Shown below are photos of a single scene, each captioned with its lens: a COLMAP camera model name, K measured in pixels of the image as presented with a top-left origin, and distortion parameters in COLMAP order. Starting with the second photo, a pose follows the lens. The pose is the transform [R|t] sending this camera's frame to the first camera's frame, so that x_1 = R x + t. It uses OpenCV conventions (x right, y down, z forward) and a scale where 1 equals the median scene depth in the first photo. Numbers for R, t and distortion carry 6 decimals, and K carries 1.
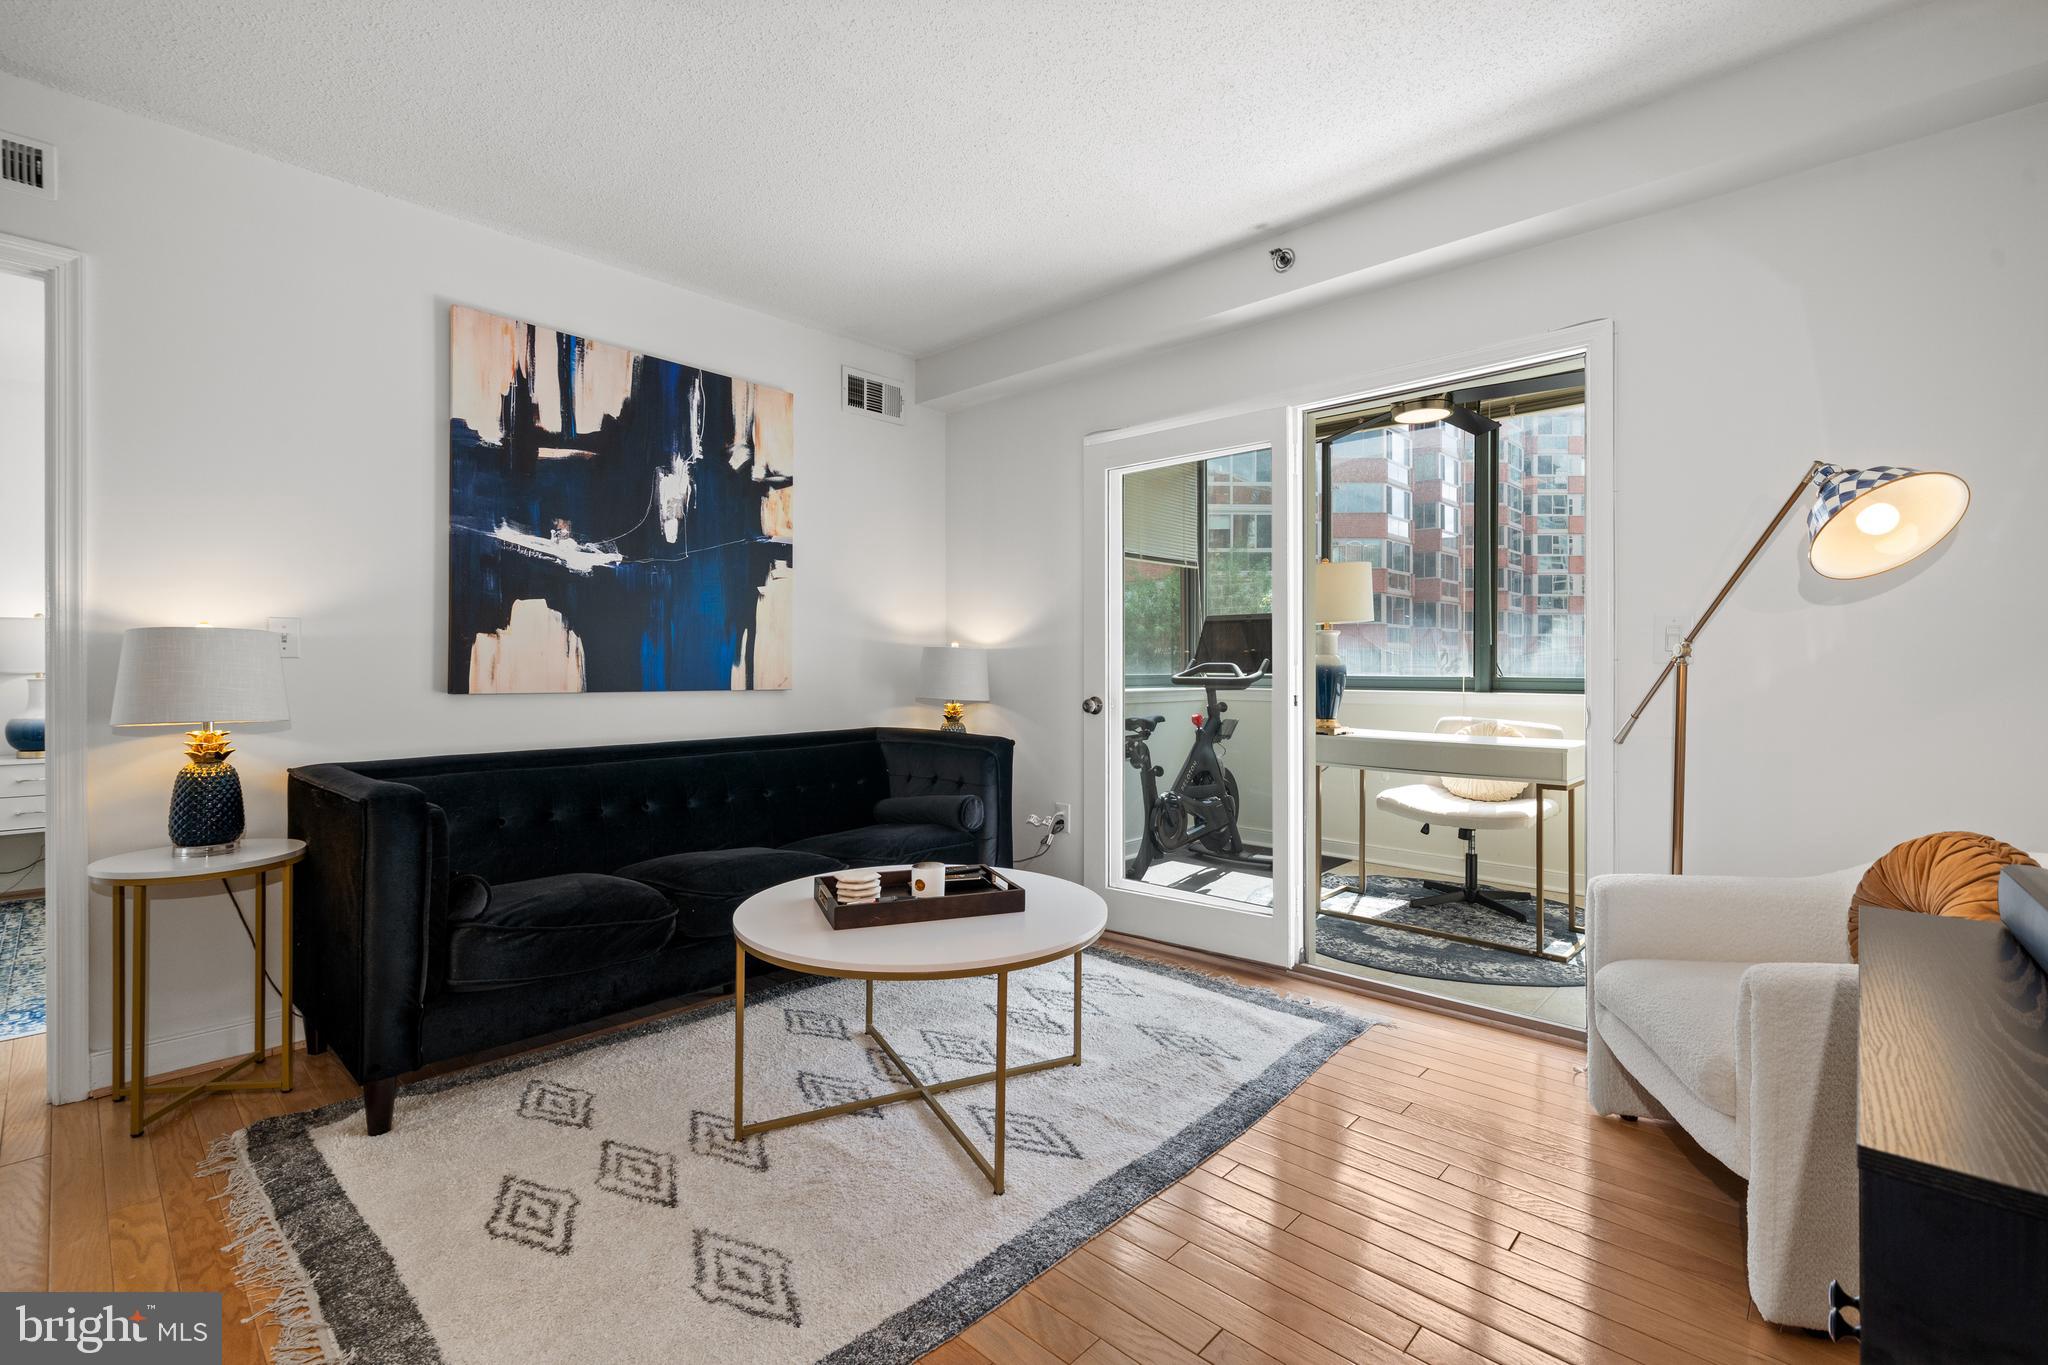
lens RADIAL K [[898.3, 0, 1026.3], [0, 898.3, 666.6], [0, 0, 1]] dist [0.001997, -0.000649]
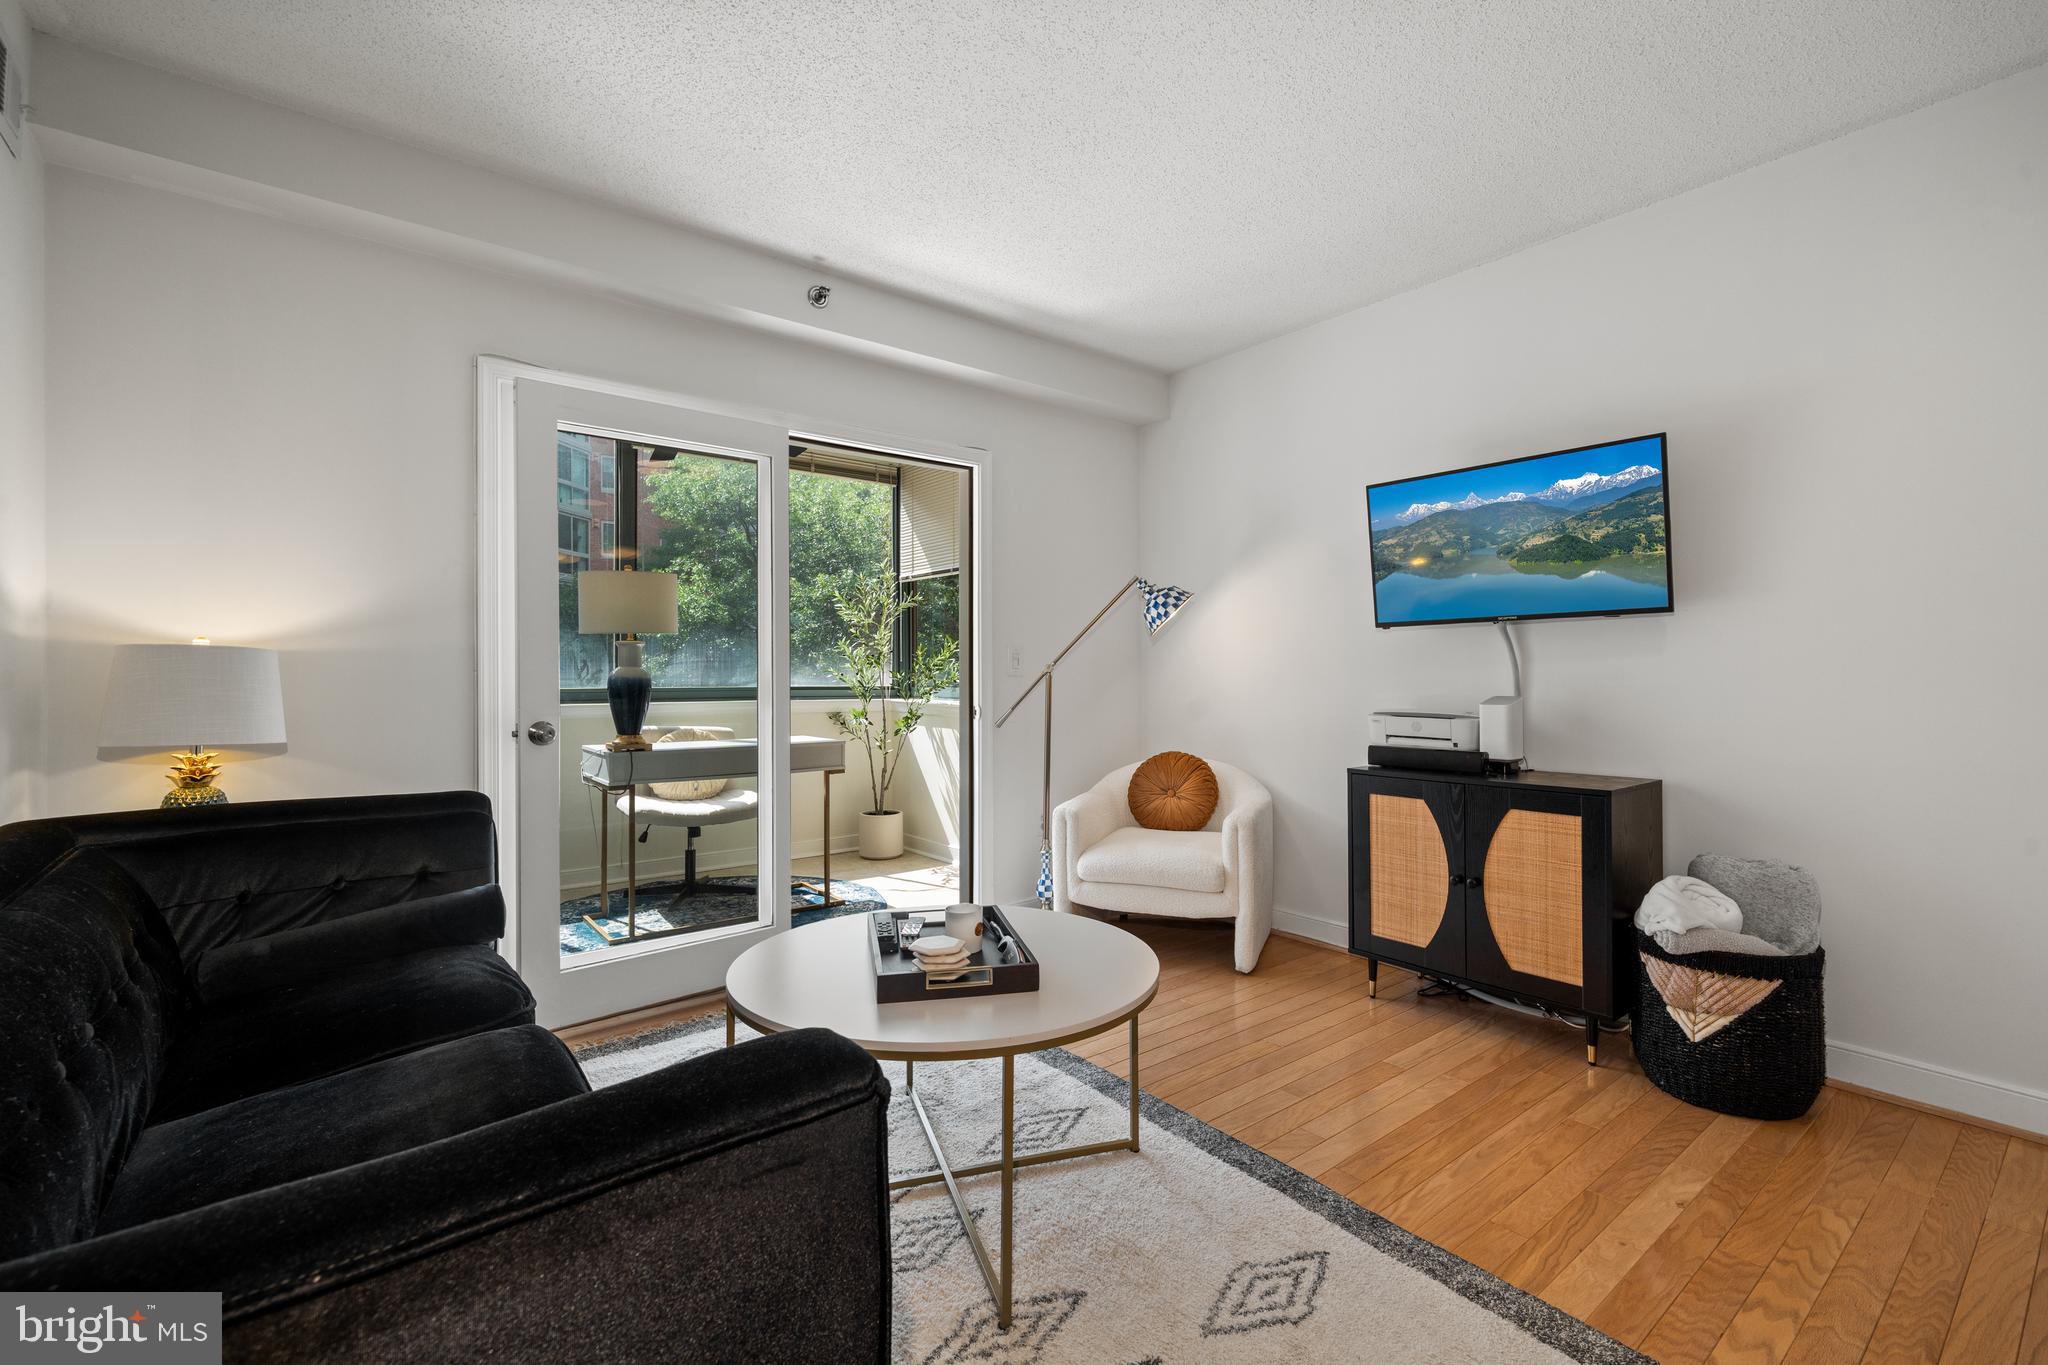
lens RADIAL K [[898.3, 0, 1023.7], [0, 898.3, 671.9], [0, 0, 1]] dist [0.001997, -0.000649]
pose [[0.153505, 0.003308, 0.988142, -0.673702], [-0.000427, 0.999995, -0.003281, -0.005896], [-0.988148, 0.000082, 0.153505, 0.557104]]
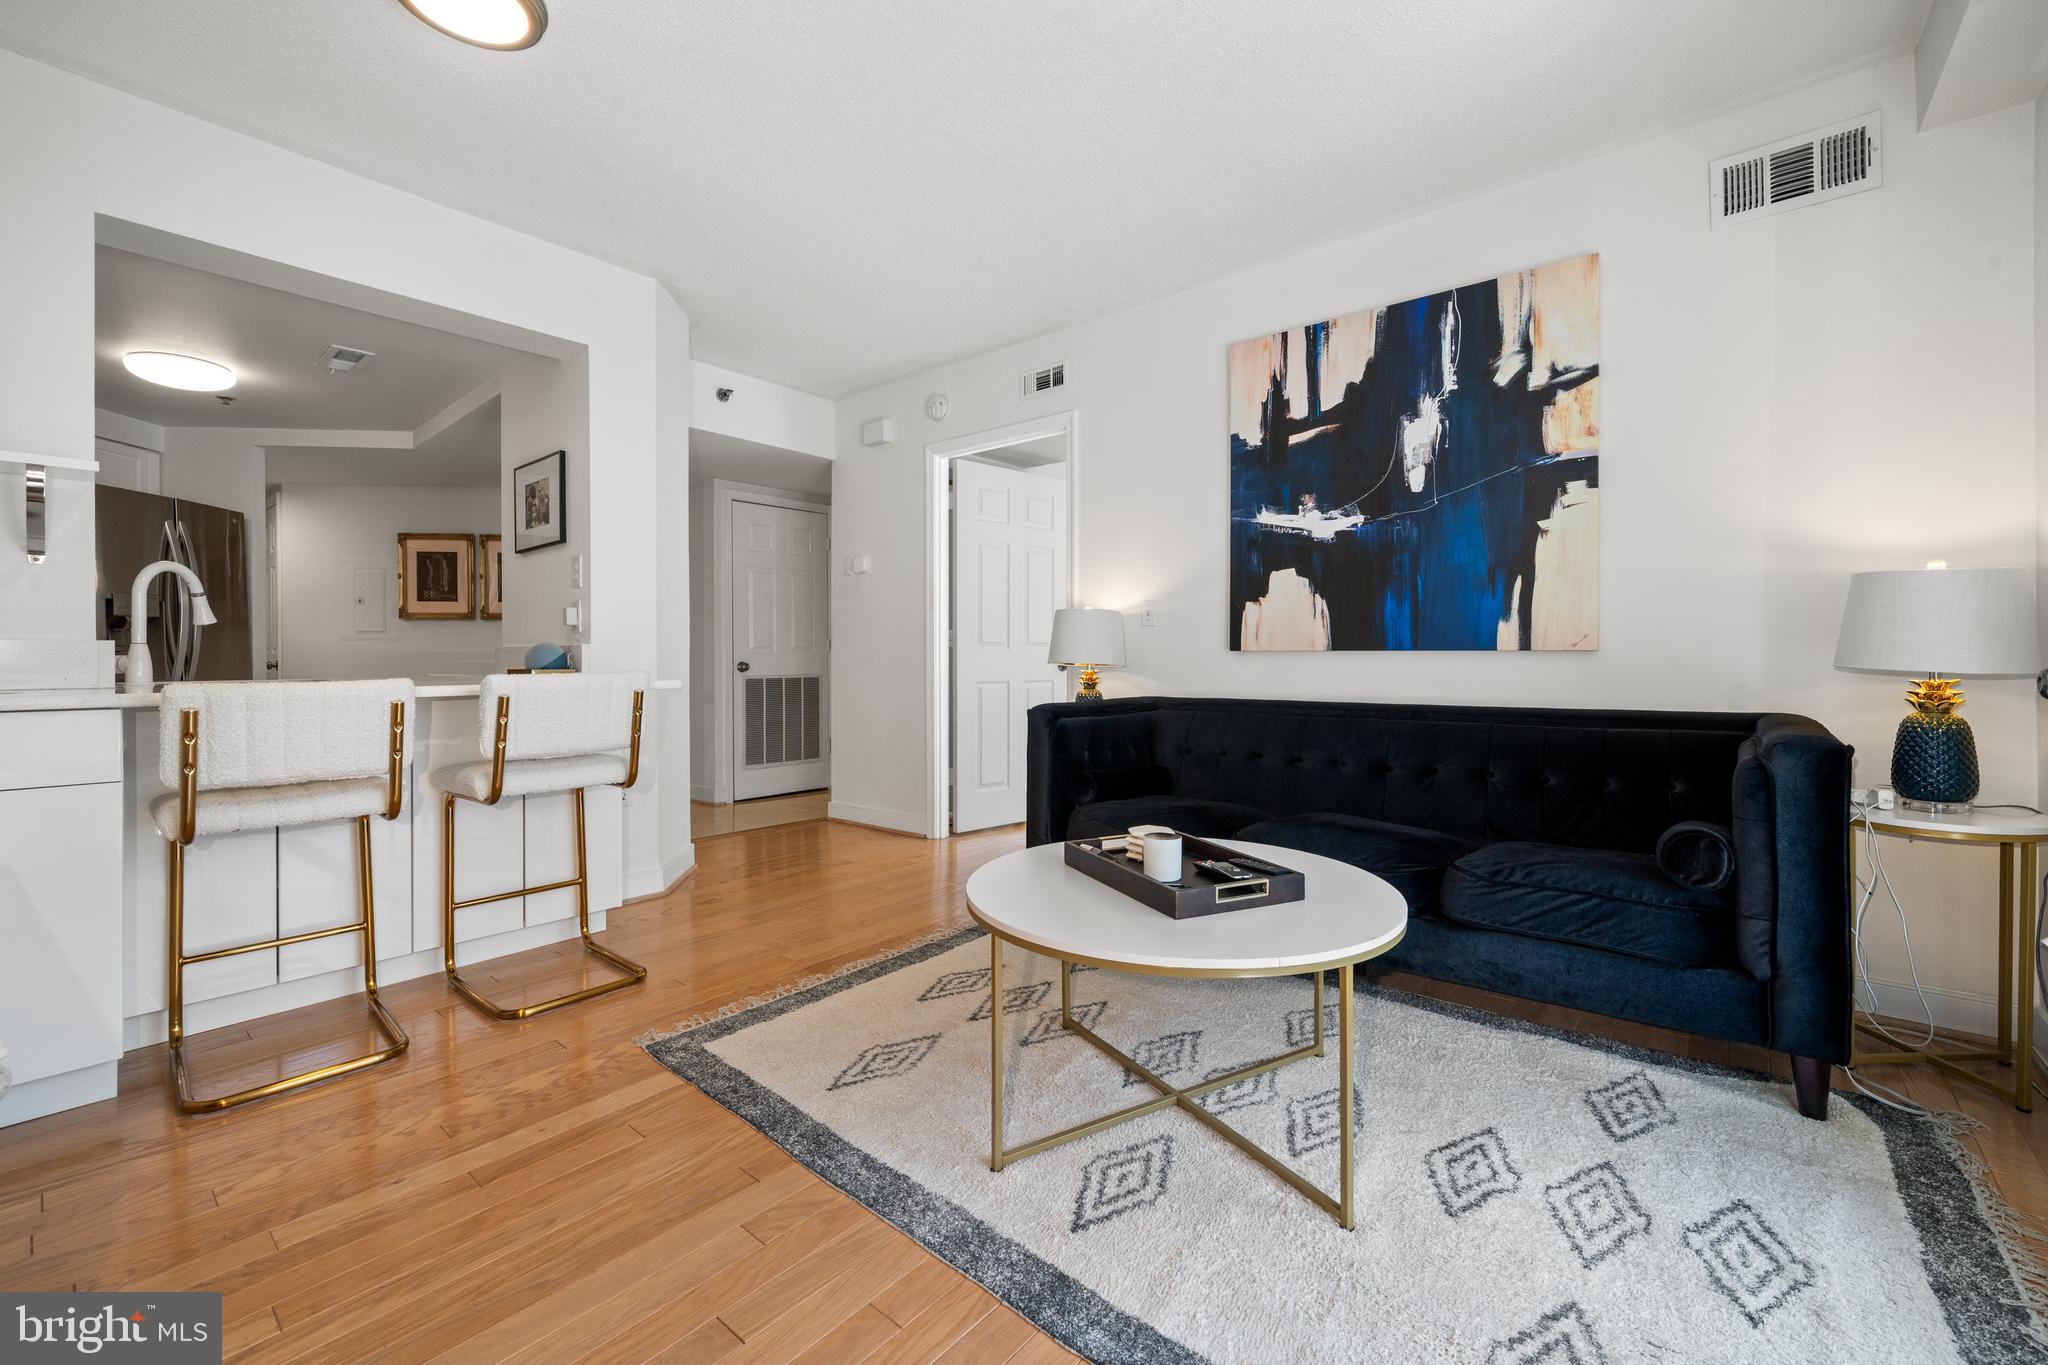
lens RADIAL K [[840.2, 0, 1020.9], [0, 840.2, 659.4], [0, 0, 1]] dist [-0.002066, 0.000470]
pose [[0.051793, 0.005212, -0.998644, 0.482475], [0.007507, 0.999956, 0.005608, 0.030103], [0.998630, -0.007787, 0.051751, 0.568474]]
